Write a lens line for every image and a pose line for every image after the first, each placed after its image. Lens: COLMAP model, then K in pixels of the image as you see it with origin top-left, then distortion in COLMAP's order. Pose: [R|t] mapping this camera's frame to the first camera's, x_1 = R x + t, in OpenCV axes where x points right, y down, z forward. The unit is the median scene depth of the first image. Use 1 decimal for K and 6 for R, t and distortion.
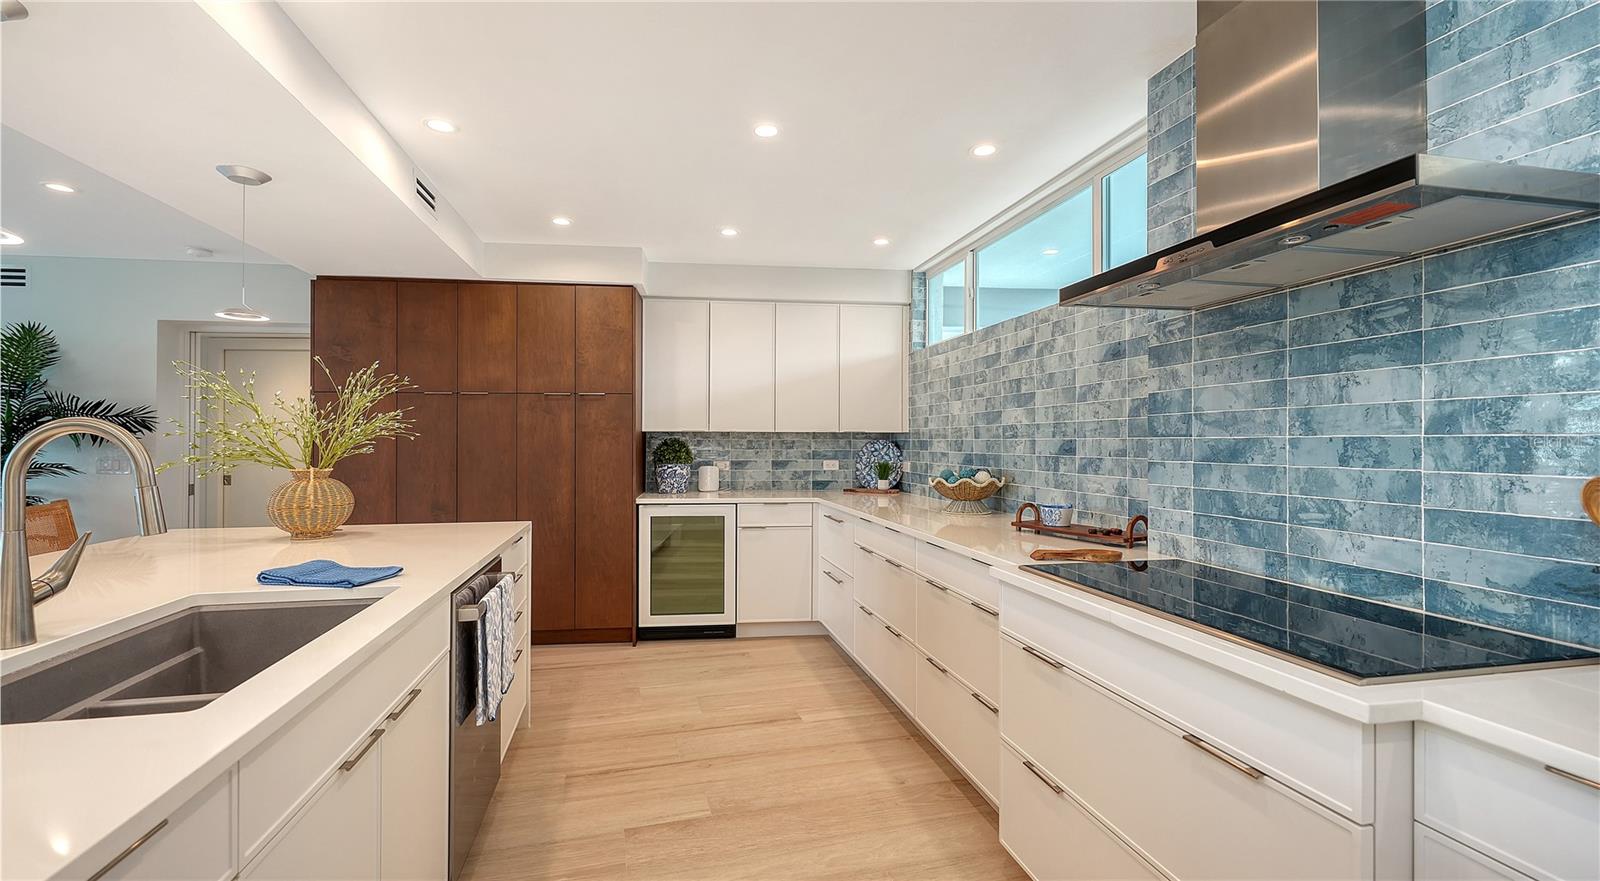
lens RADIAL K [[651.9, 0, 782.6], [0, 651.9, 448.8], [0, 0, 1]] dist [-0.004882, 0.000041]
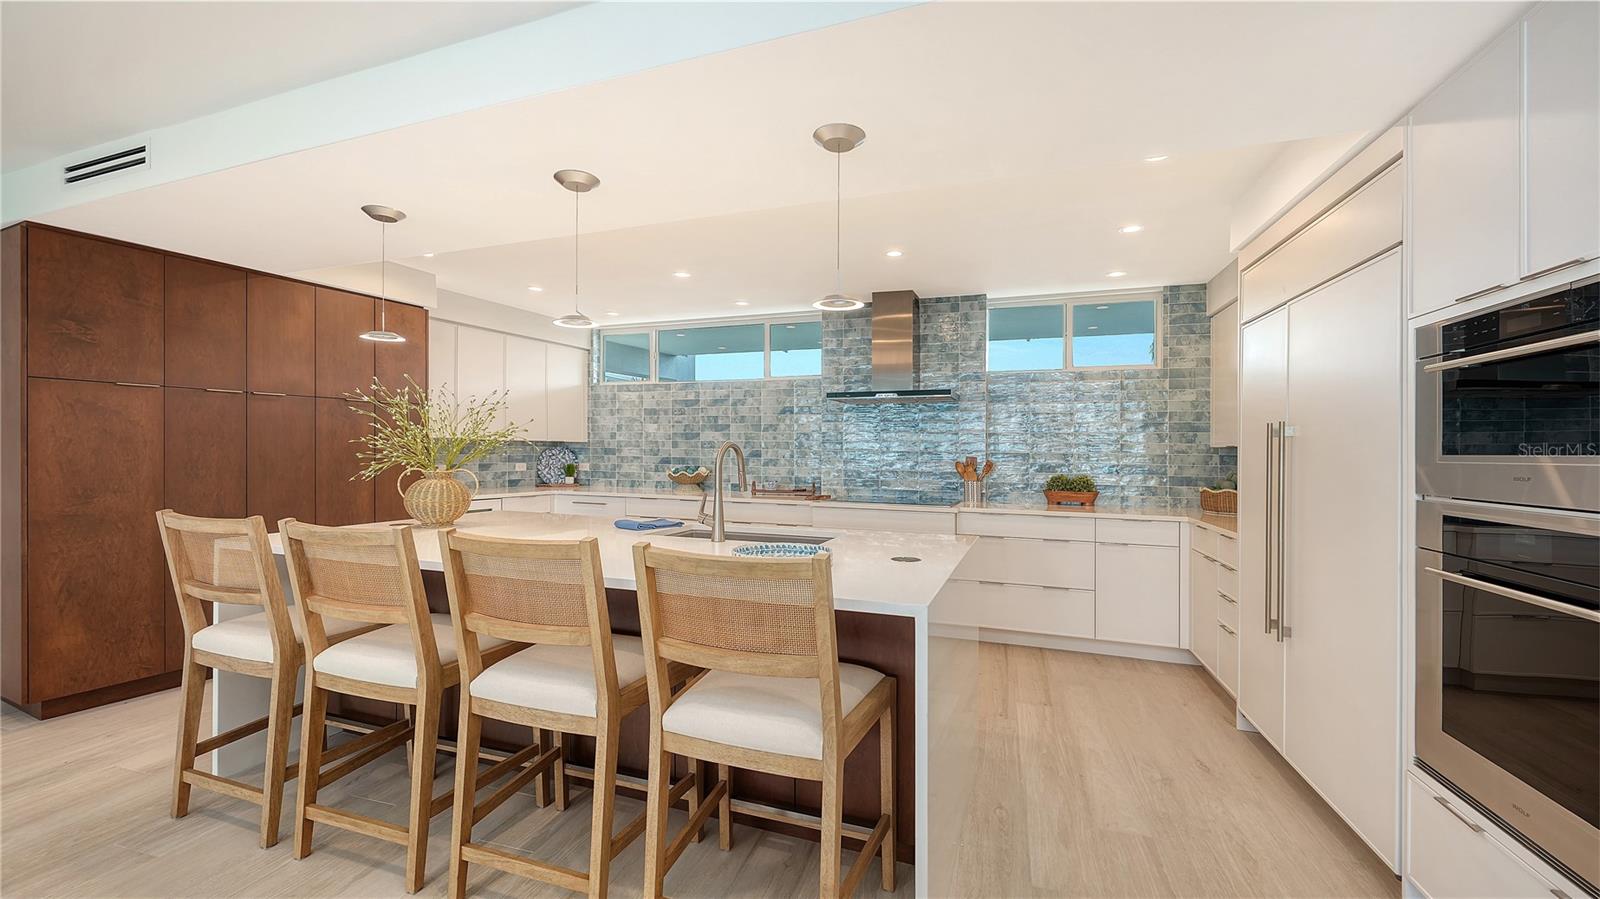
lens RADIAL K [[687.8, 0, 782.6], [0, 687.8, 454.1], [0, 0, 1]] dist [0.002704, 0.002569]
pose [[0.541295, 0.000991, 0.840832, -1.261168], [-0.002460, 0.999997, 0.000404, -0.001797], [-0.840829, -0.002287, 0.541296, -0.219669]]
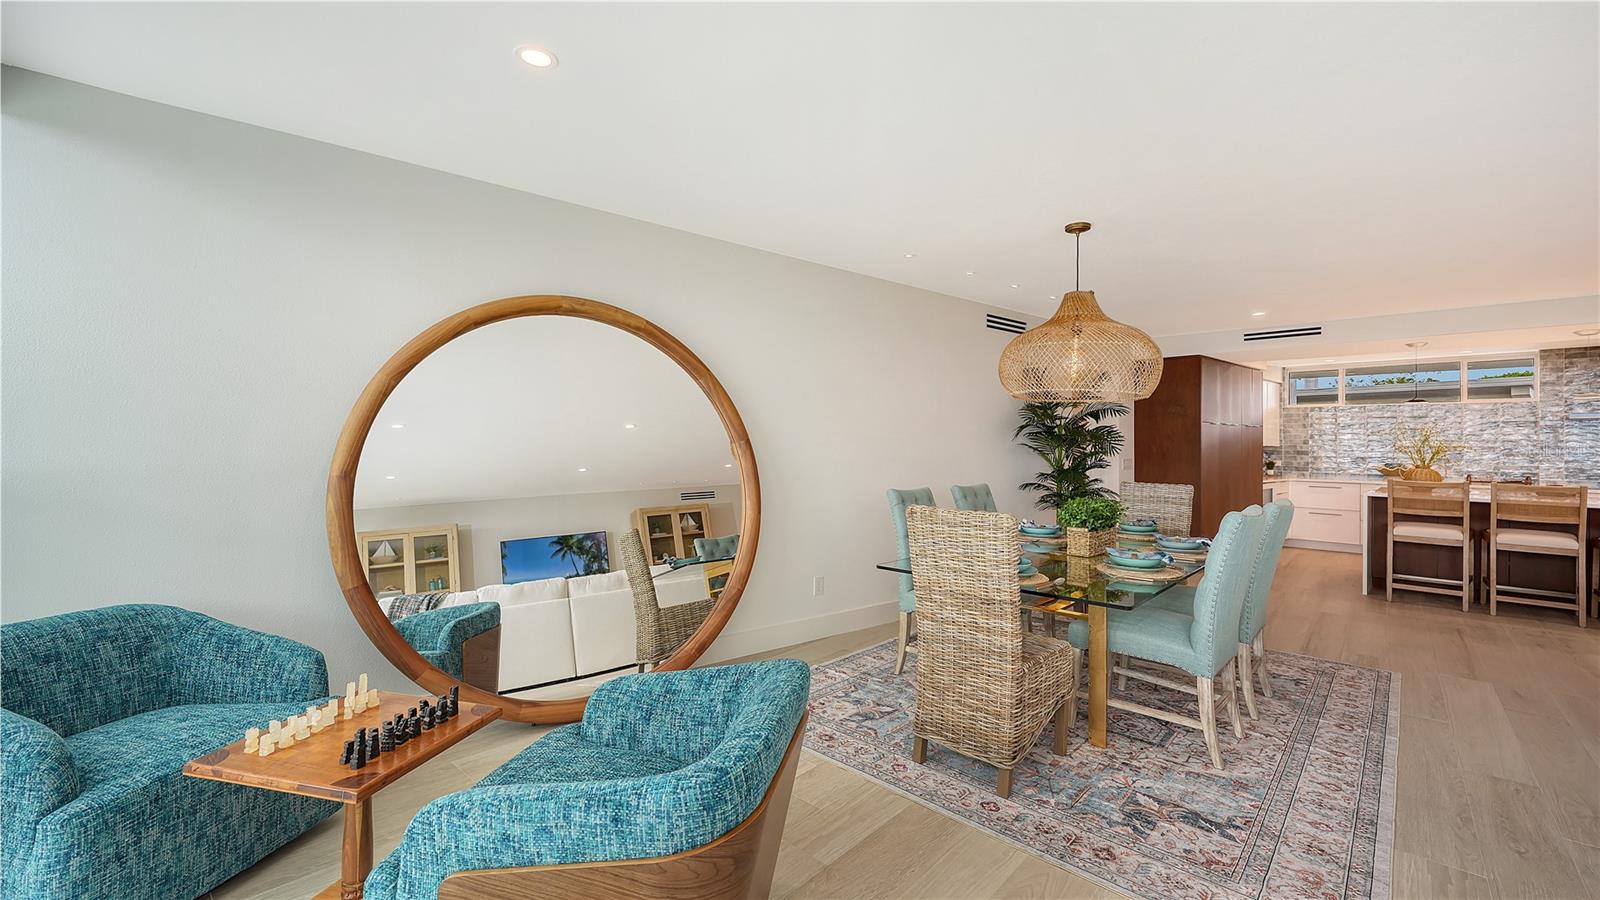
lens RADIAL K [[687.8, 0, 793.5], [0, 687.8, 443.1], [0, 0, 1]] dist [0.002704, 0.002569]
pose [[0.818748, 0.009227, 0.574078, -3.504945], [-0.005334, 0.999950, -0.008465, -0.013784], [-0.574128, 0.003869, 0.818757, 0.186846]]
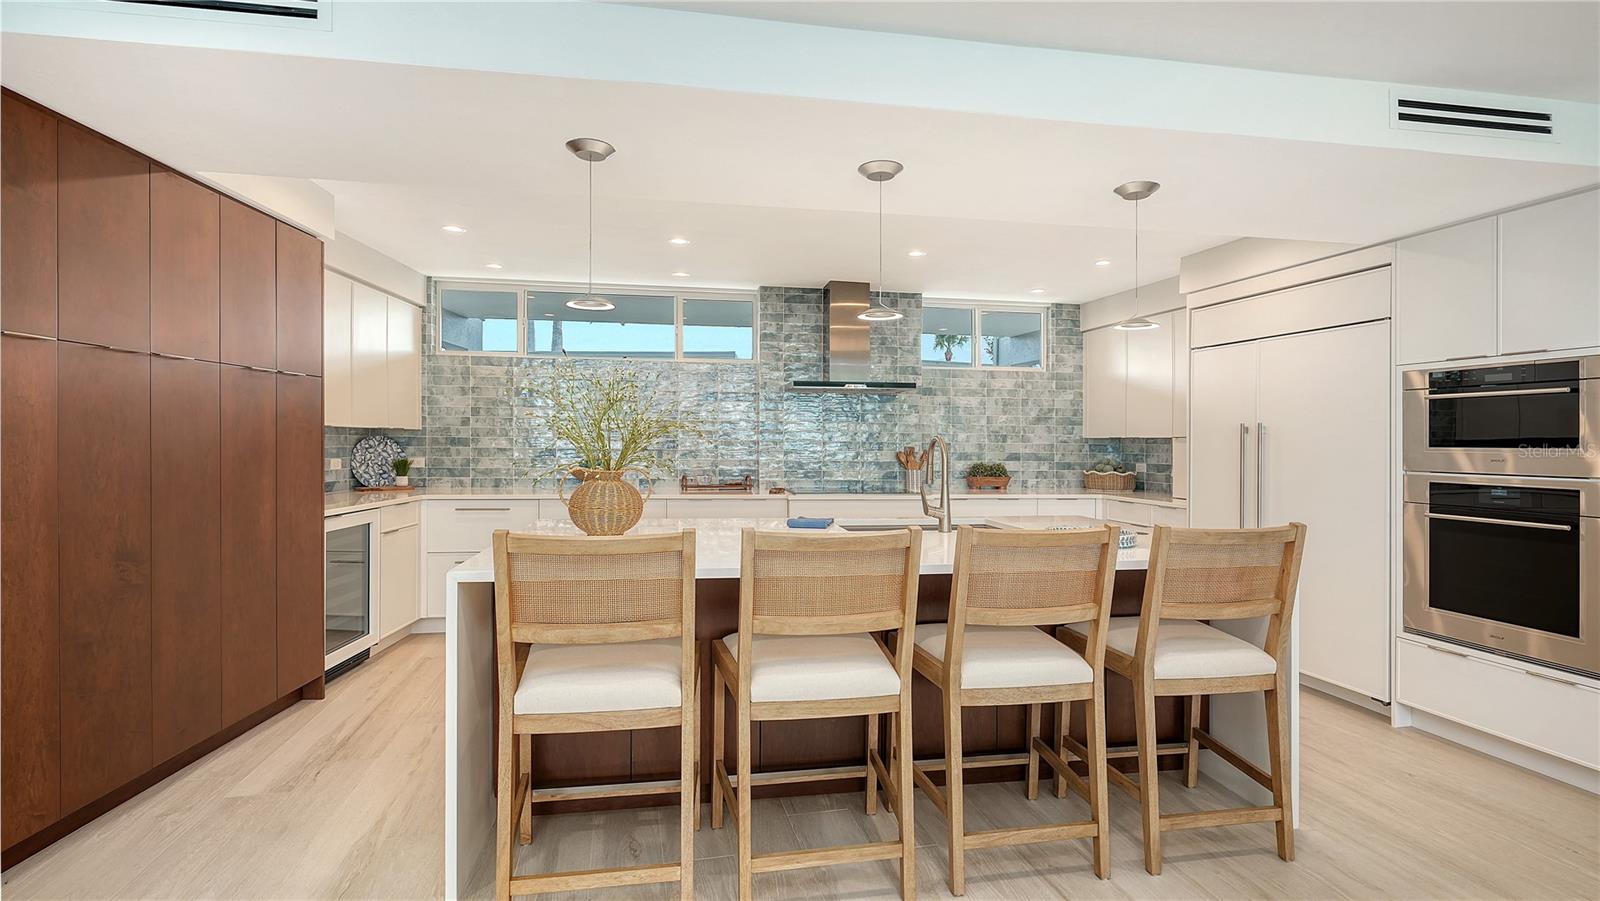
lens RADIAL K [[795.2, 0, 819.0], [0, 795.2, 443.5], [0, 0, 1]] dist [0.005757, 0.000856]
pose [[0.010914, -0.003926, 0.999933, -1.662076], [-0.000483, 0.999992, 0.003932, -0.012583], [-0.999940, -0.000526, 0.010912, 0.547592]]
